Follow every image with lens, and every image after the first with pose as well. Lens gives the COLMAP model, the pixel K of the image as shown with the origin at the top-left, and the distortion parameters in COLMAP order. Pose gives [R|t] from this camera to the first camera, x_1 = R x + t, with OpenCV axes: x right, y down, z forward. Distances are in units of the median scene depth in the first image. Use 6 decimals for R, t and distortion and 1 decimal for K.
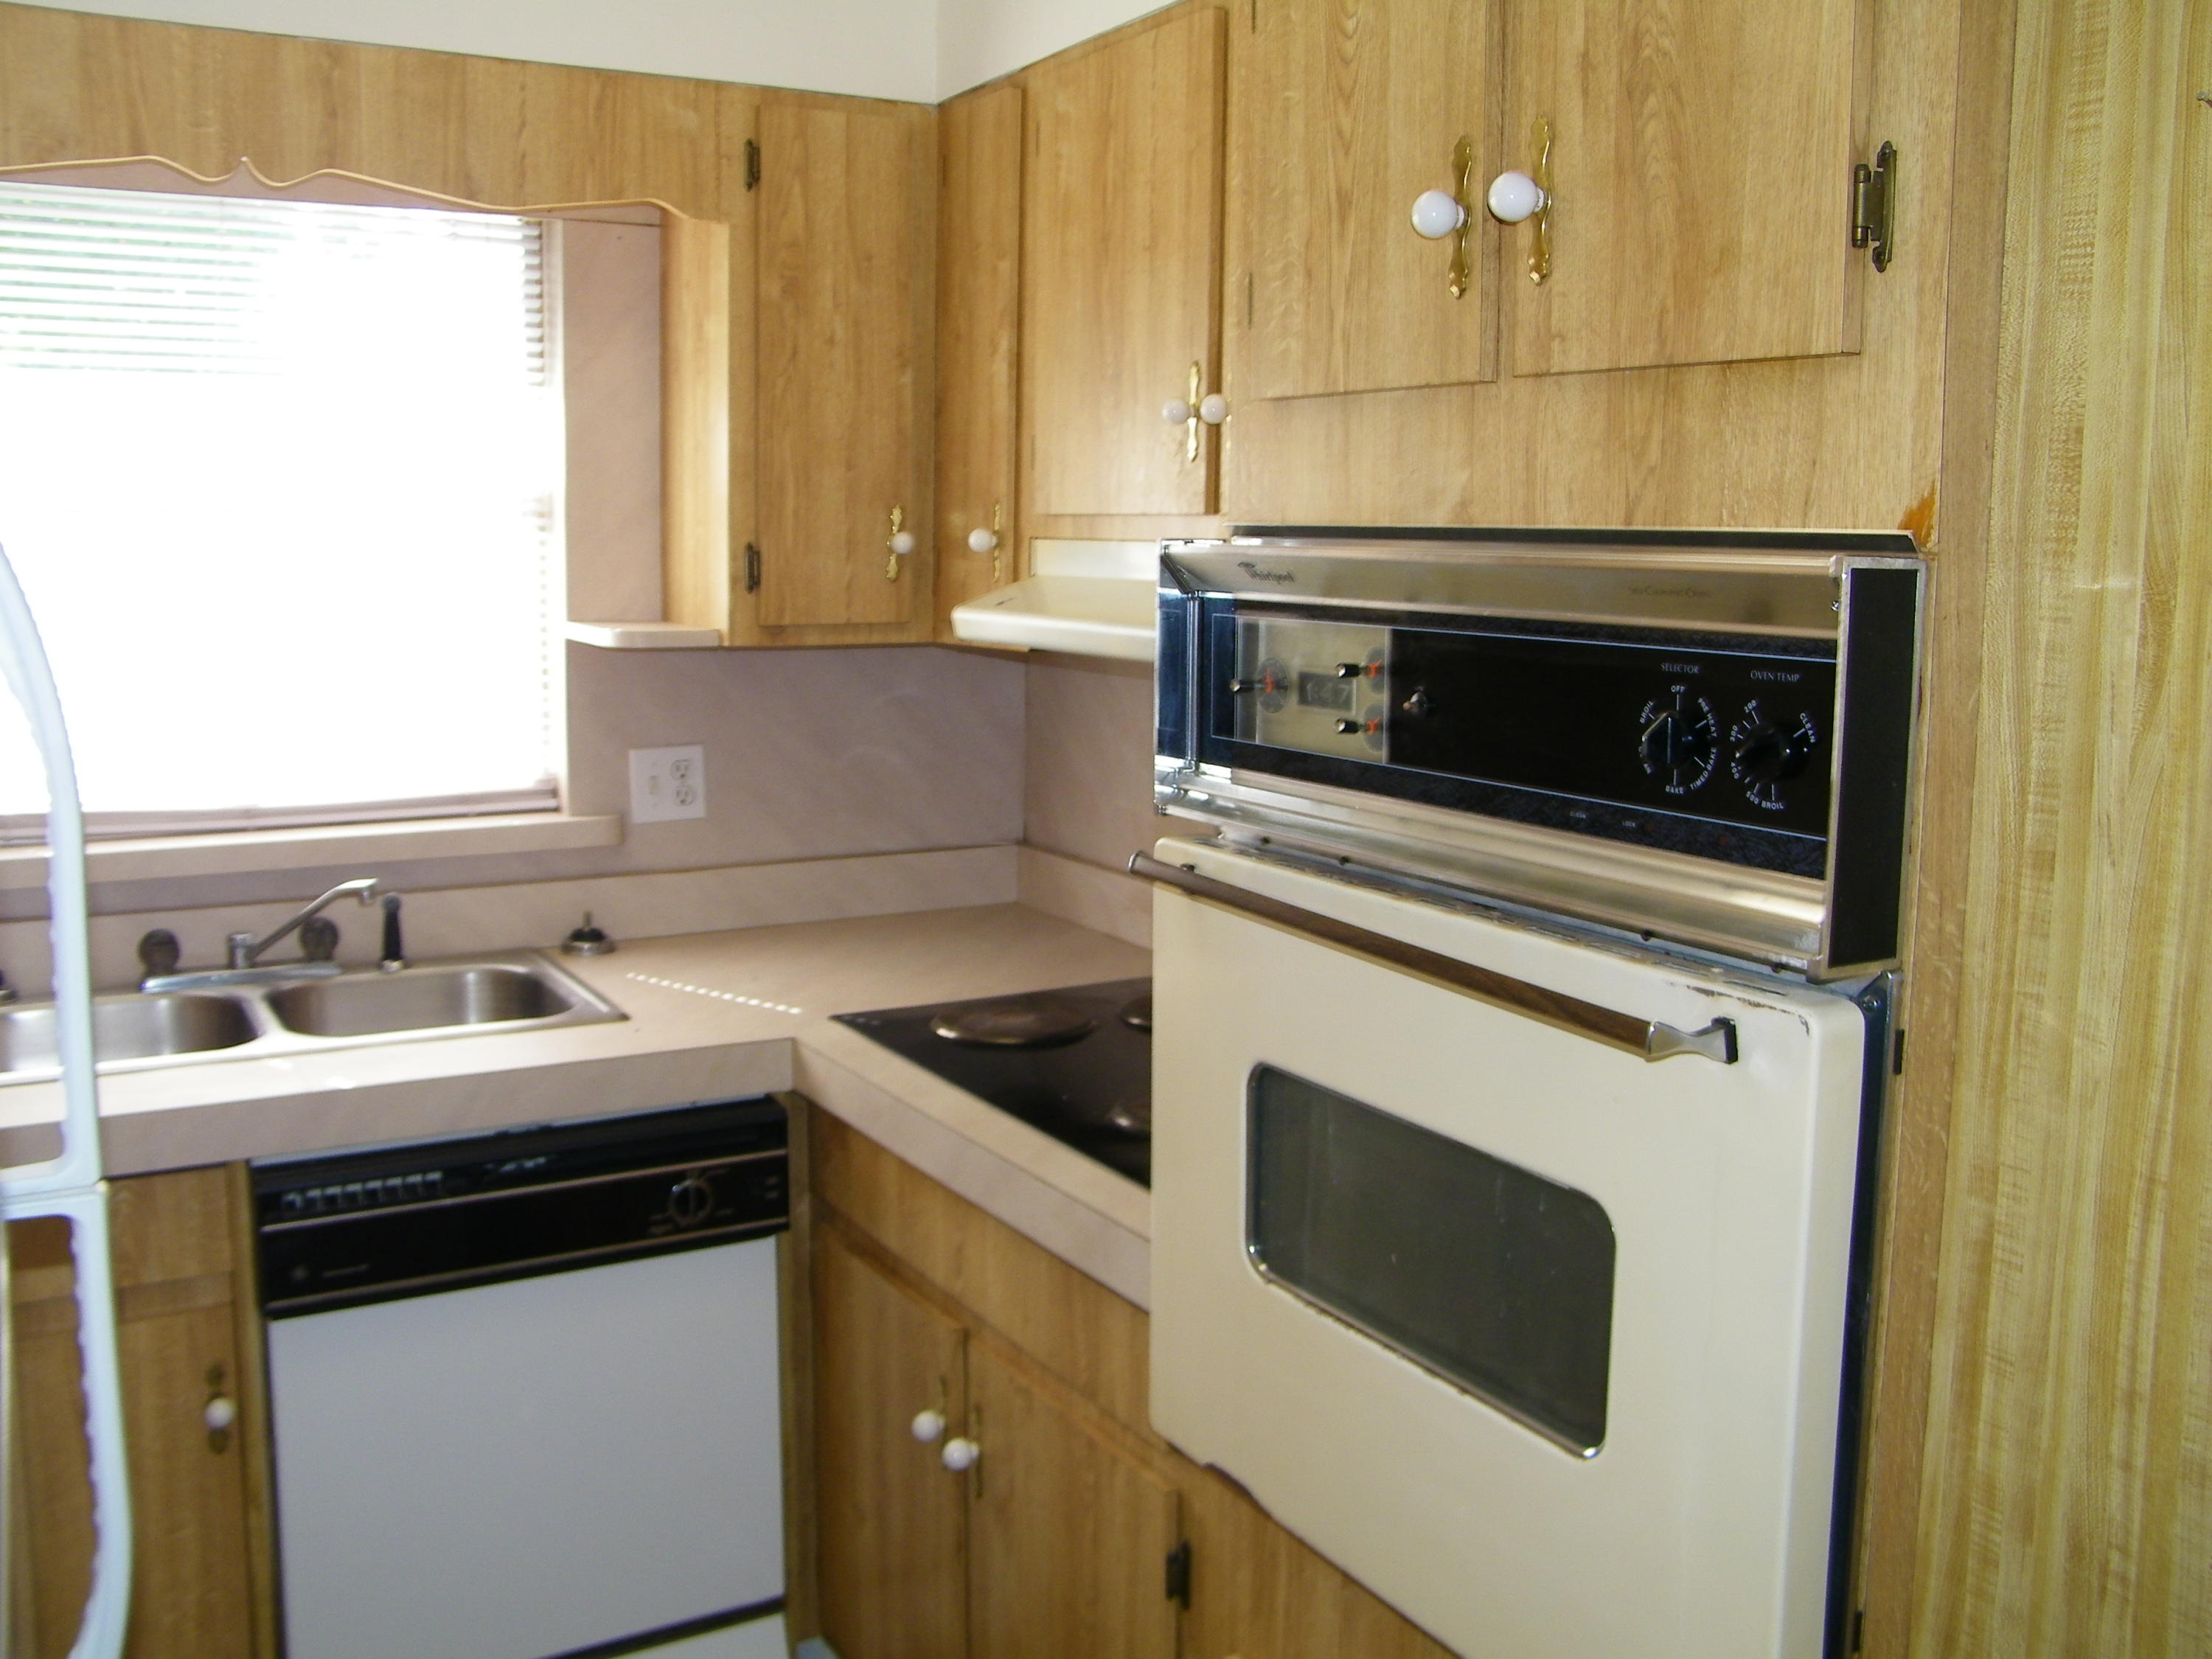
lens RADIAL K [[2076.3, 0, 1101.9], [0, 2076.3, 778.8], [0, 0, 1]] dist [-0.157423, 0.201414]
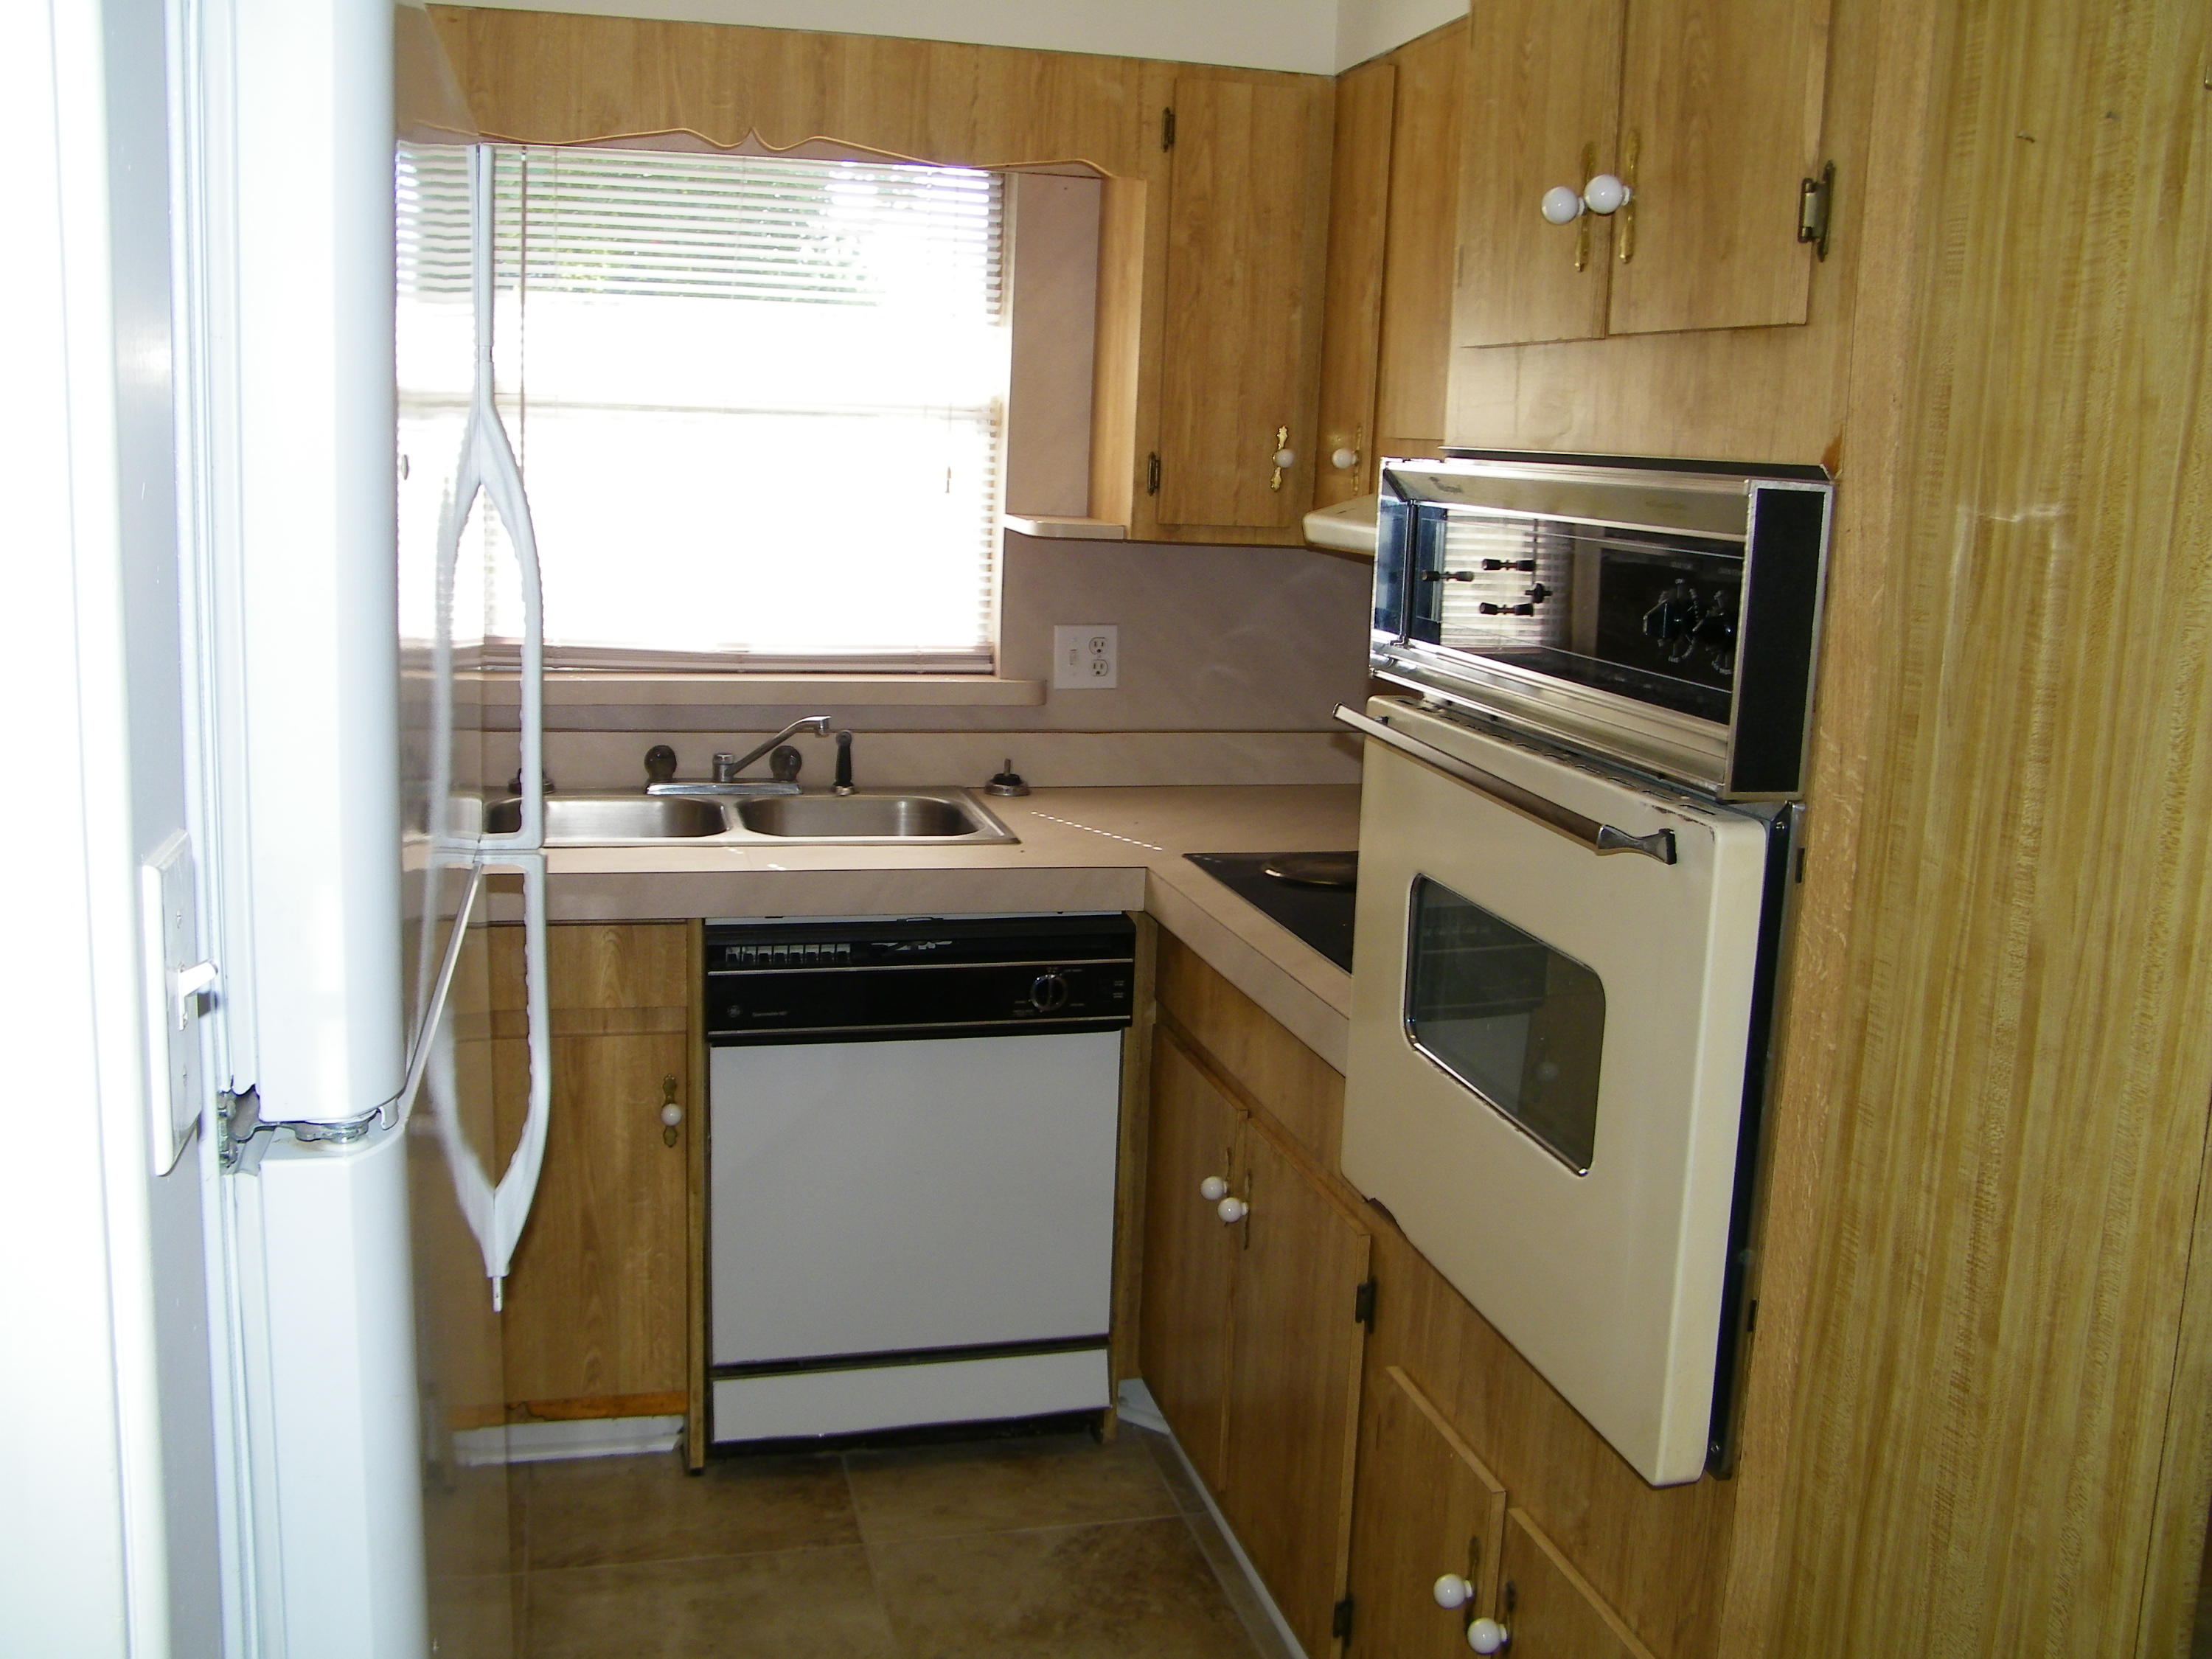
lens RADIAL K [[2051.1, 0, 1100.0], [0, 2051.1, 769.2], [0, 0, 1]] dist [-0.142241, 0.199411]
pose [[0.964565, 0.072728, -0.253624, 0.142797], [-0.064042, 0.997048, 0.042349, 0.023774], [0.255955, -0.024606, 0.966375, -0.181069]]
